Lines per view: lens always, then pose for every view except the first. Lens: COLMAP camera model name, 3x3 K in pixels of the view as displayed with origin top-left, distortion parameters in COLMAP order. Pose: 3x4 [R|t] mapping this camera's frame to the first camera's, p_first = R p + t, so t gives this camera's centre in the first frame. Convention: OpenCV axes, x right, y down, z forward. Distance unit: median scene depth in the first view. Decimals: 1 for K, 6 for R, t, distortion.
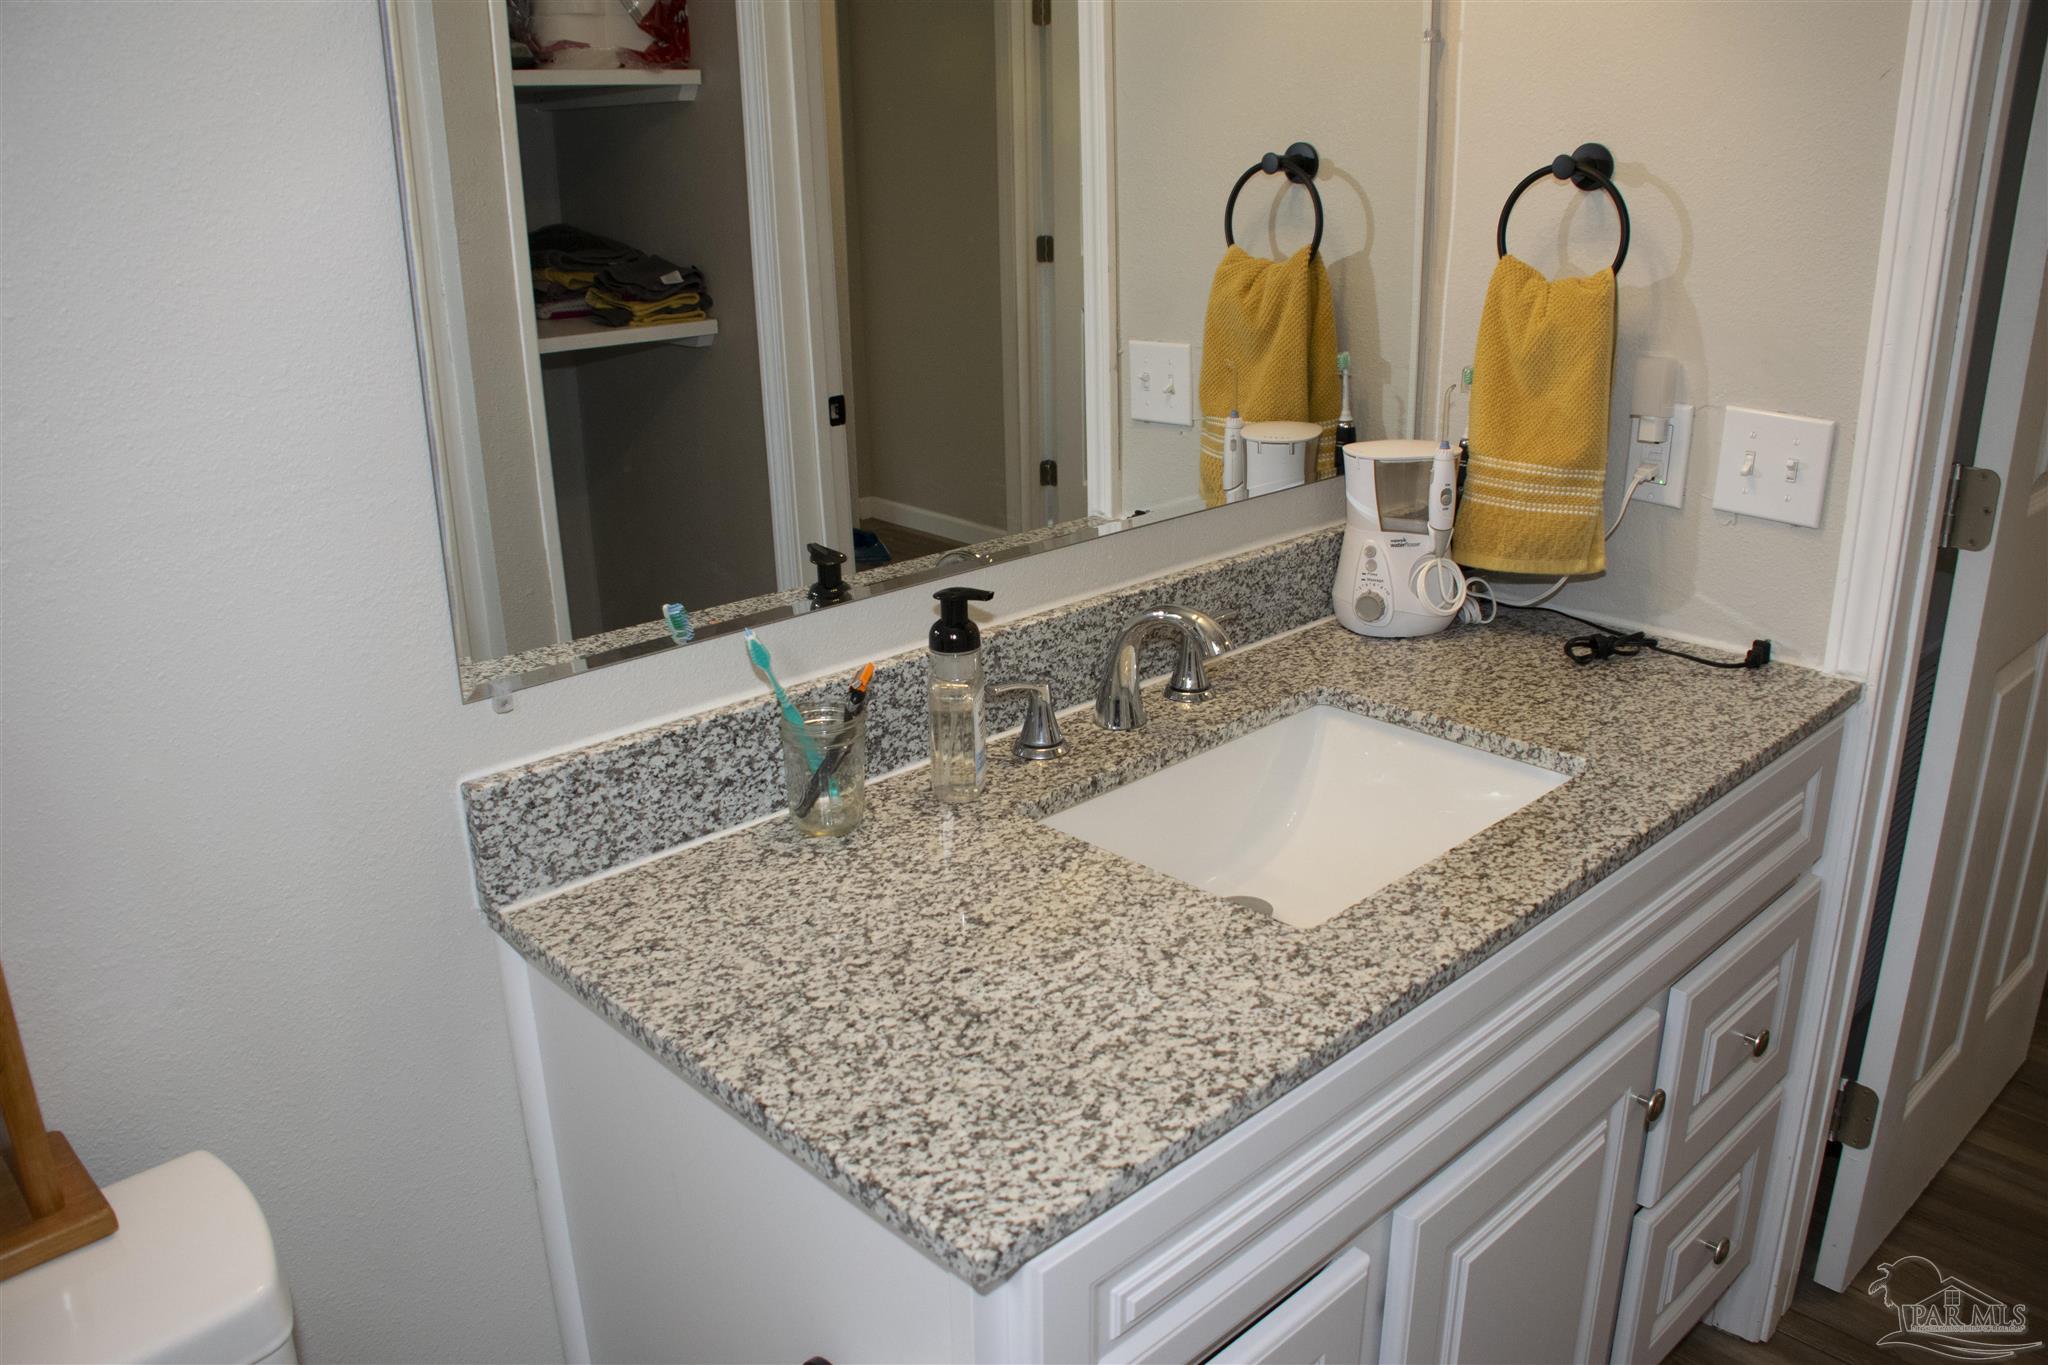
lens RADIAL K [[1593.2, 0, 1014.5], [0, 1593.2, 684.3], [0, 0, 1]] dist [-0.161812, 0.107372]
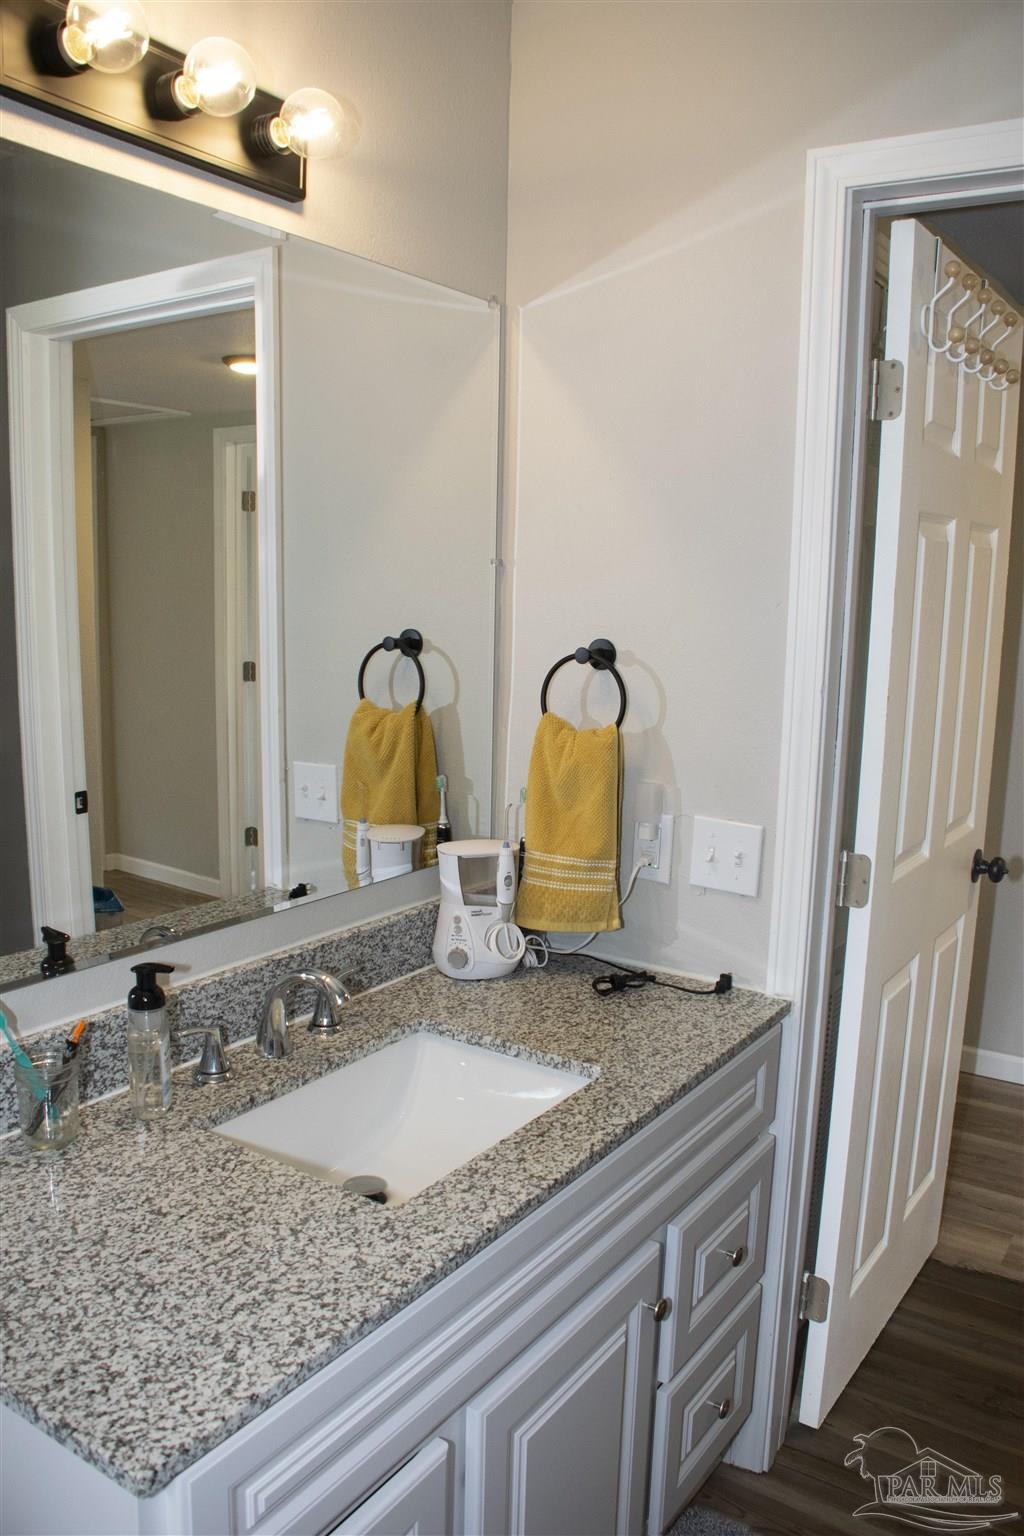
lens RADIAL K [[1194.9, 0, 509.9], [0, 1194.9, 784.1], [0, 0, 1]] dist [-0.161812, 0.107372]
pose [[0.973917, 0.006410, 0.226812, 0.041327], [0.031638, 0.986000, -0.163719, -0.040003], [-0.224687, 0.166625, 0.960079, -0.087432]]
